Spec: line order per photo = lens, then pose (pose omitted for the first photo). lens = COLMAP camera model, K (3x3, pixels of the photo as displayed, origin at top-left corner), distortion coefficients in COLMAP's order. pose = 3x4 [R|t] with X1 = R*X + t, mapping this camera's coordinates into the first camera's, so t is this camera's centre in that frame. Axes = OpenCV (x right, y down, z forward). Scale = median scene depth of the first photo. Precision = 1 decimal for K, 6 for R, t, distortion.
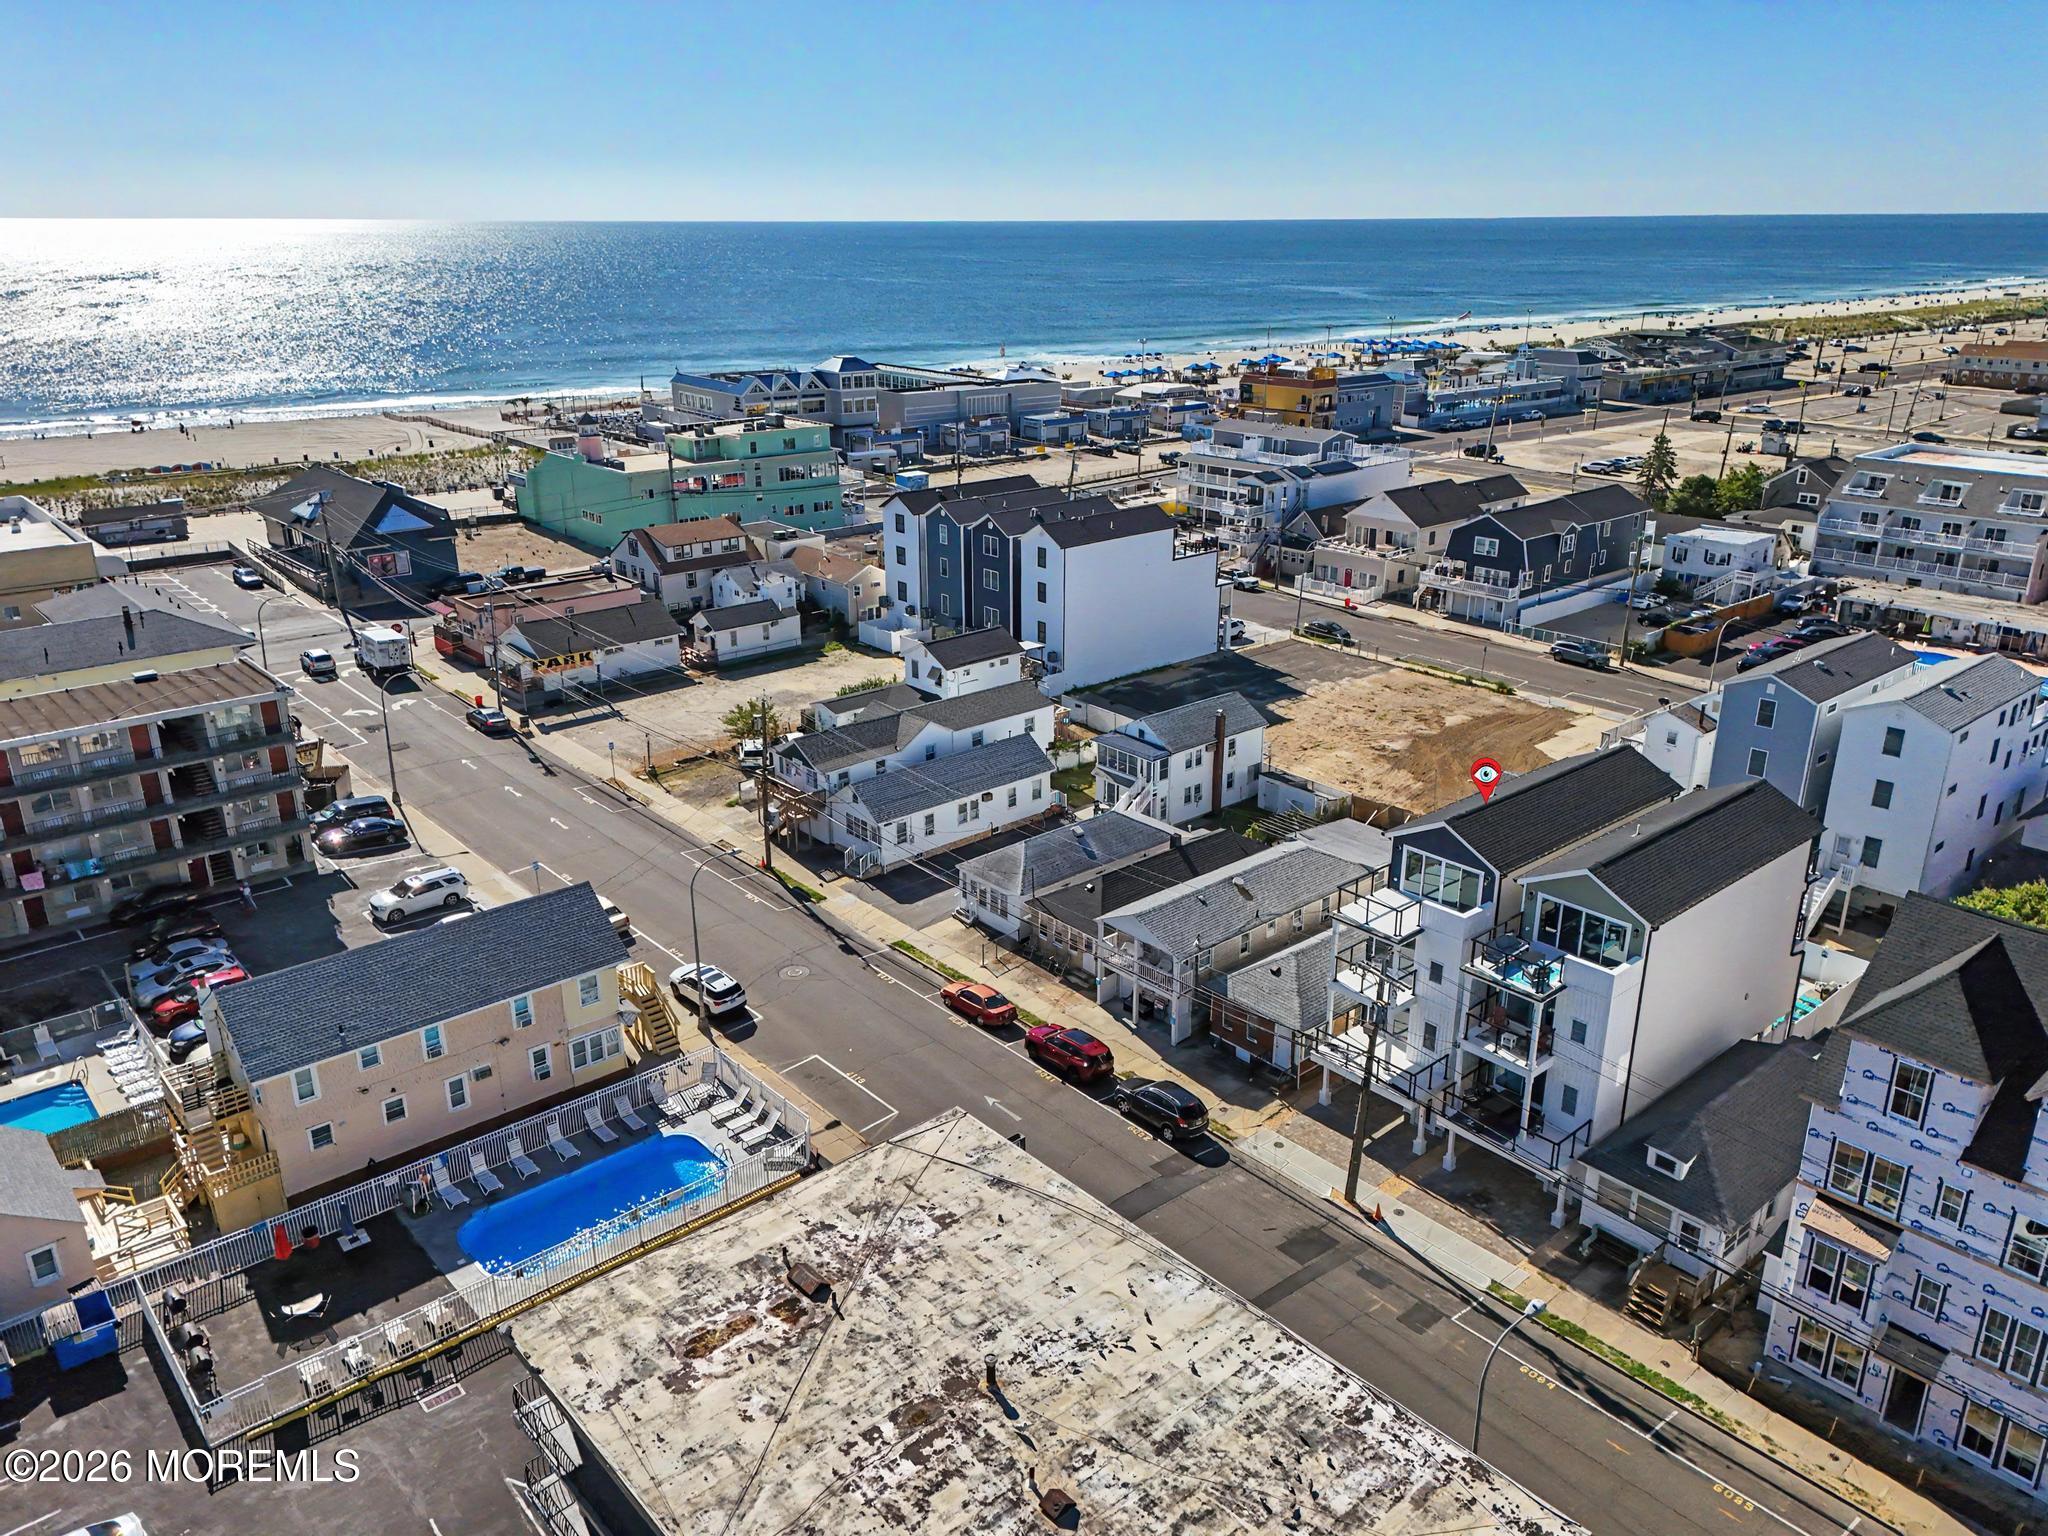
lens RADIAL K [[1501.1, 0, 1022.9], [0, 1501.1, 774.5], [0, 0, 1]] dist [0.074596, -0.076099]
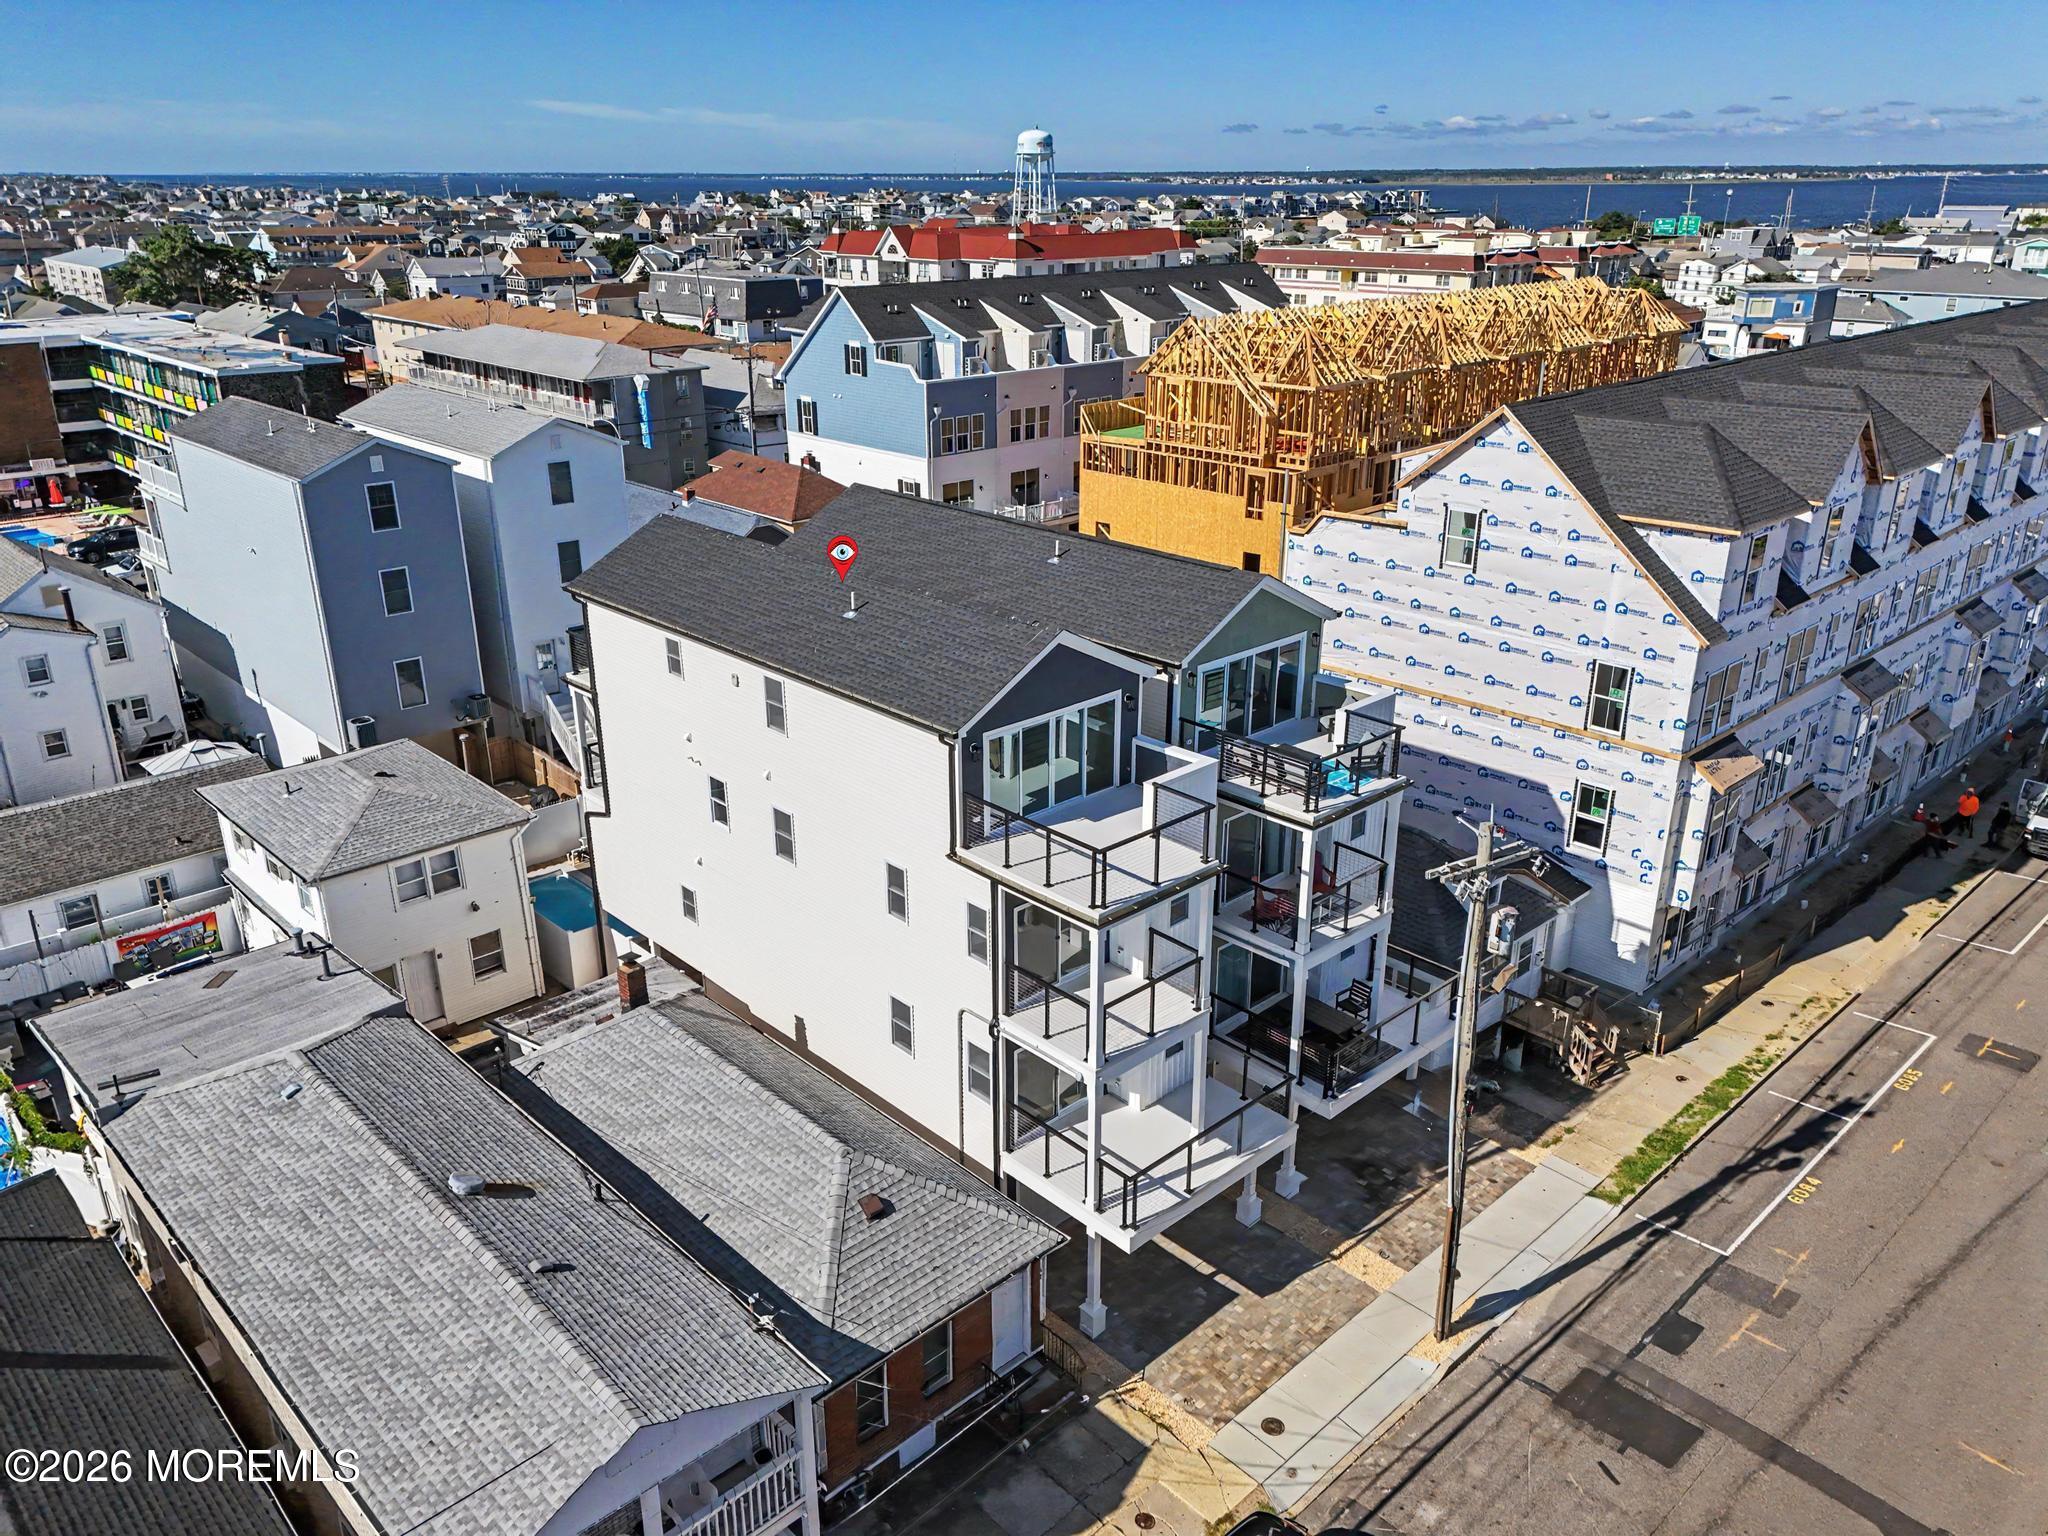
lens RADIAL K [[1498.3, 0, 1023.0], [0, 1498.3, 781.5], [0, 0, 1]] dist [0.081667, -0.073331]
pose [[-0.043309, -0.369330, 0.928289, -0.084196], [0.347045, 0.865738, 0.360635, -0.049954], [-0.936848, 0.337776, 0.090680, 0.494525]]
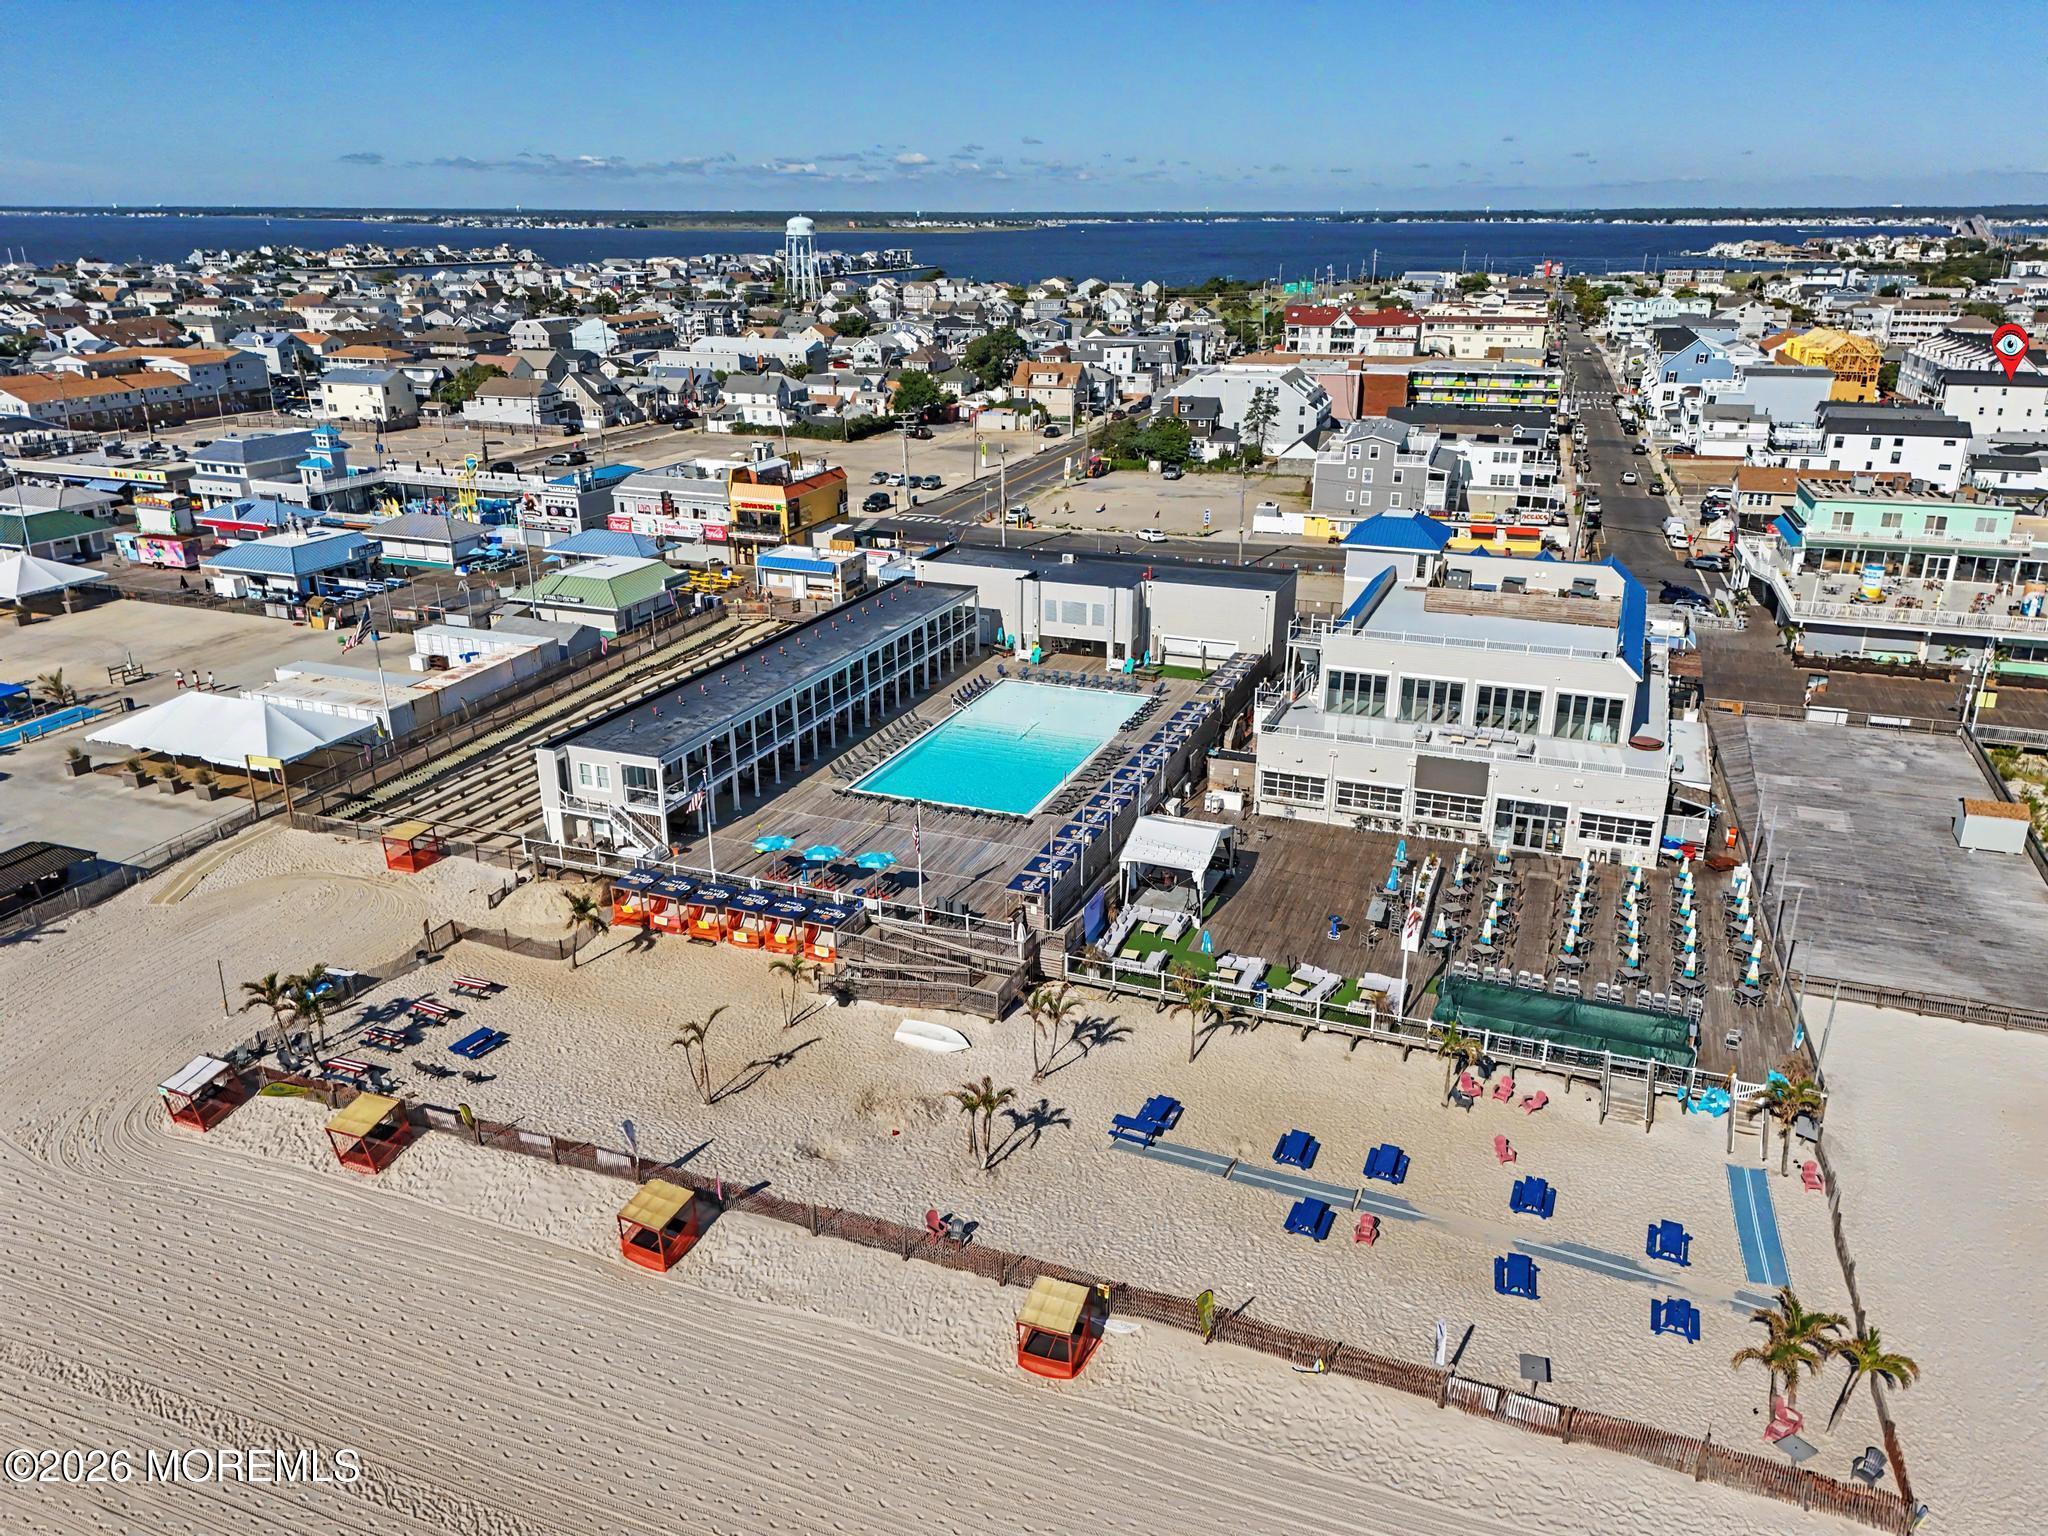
lens RADIAL K [[1501.1, 0, 1022.9], [0, 1501.1, 774.5], [0, 0, 1]] dist [0.074596, -0.076099]
pose [[-0.515820, -0.296709, 0.803675, -0.908125], [0.297343, 0.817786, 0.492761, -0.922326], [-0.803440, 0.493143, -0.333607, 2.463333]]
